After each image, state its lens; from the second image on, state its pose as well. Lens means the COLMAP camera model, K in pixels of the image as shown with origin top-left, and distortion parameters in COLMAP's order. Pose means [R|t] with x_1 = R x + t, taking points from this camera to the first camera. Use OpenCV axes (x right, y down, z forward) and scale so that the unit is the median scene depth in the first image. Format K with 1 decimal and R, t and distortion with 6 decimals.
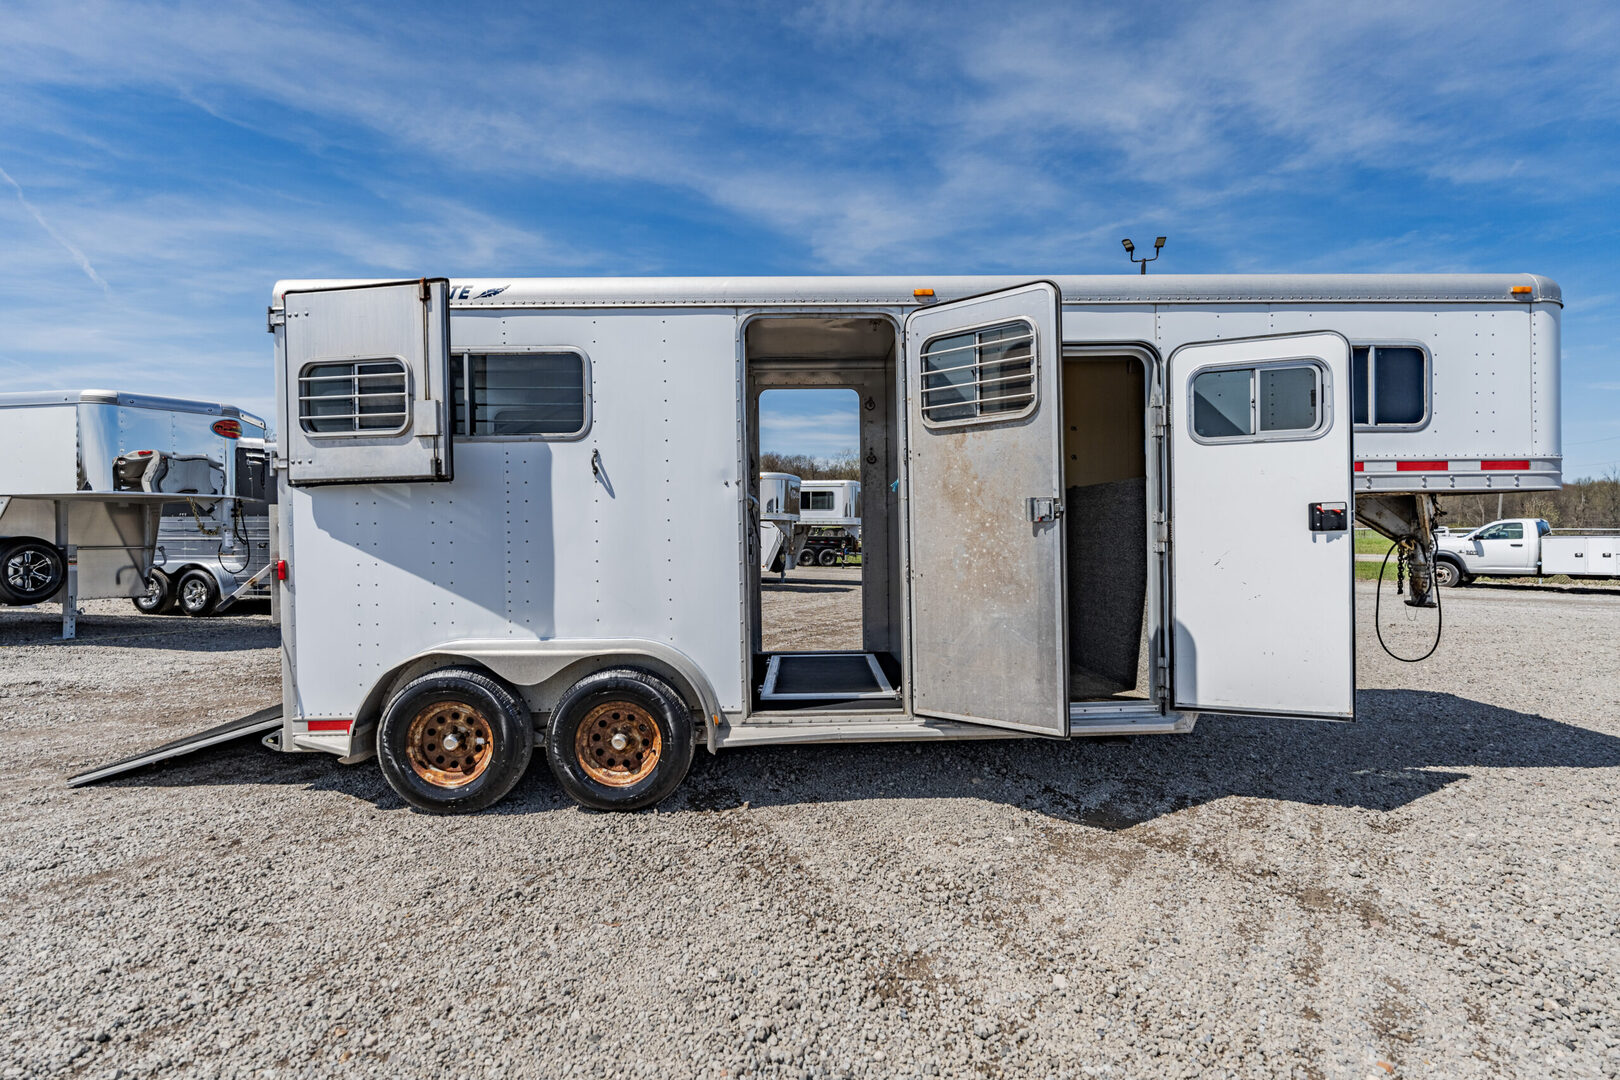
lens RADIAL K [[836.7, 0, 810.0], [0, 836.7, 540.0], [0, 0, 1]] dist [-0.000571, -0.000252]
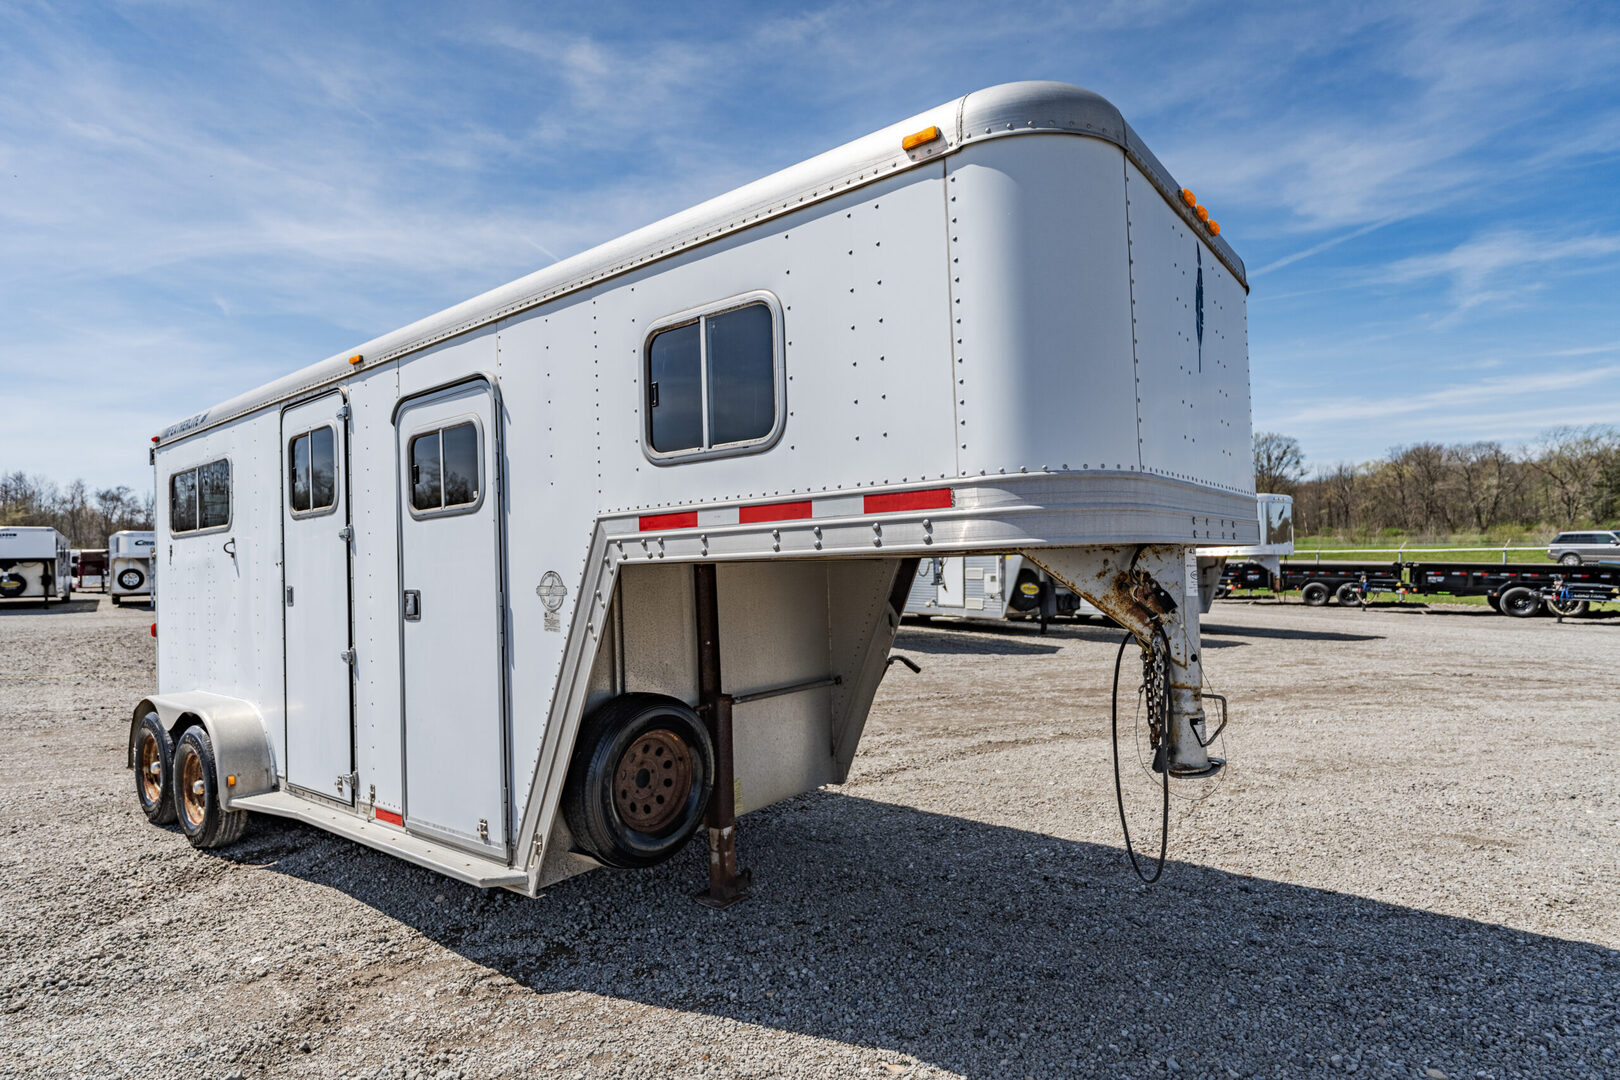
lens RADIAL K [[845.3, 0, 810.0], [0, 845.3, 540.0], [0, 0, 1]] dist [-0.000435, -0.000234]
pose [[0.763724, -0.031163, -0.644790, 1.111852], [0.010789, 0.999311, -0.035518, -0.049958], [0.645453, 0.020169, 0.763534, 0.586501]]
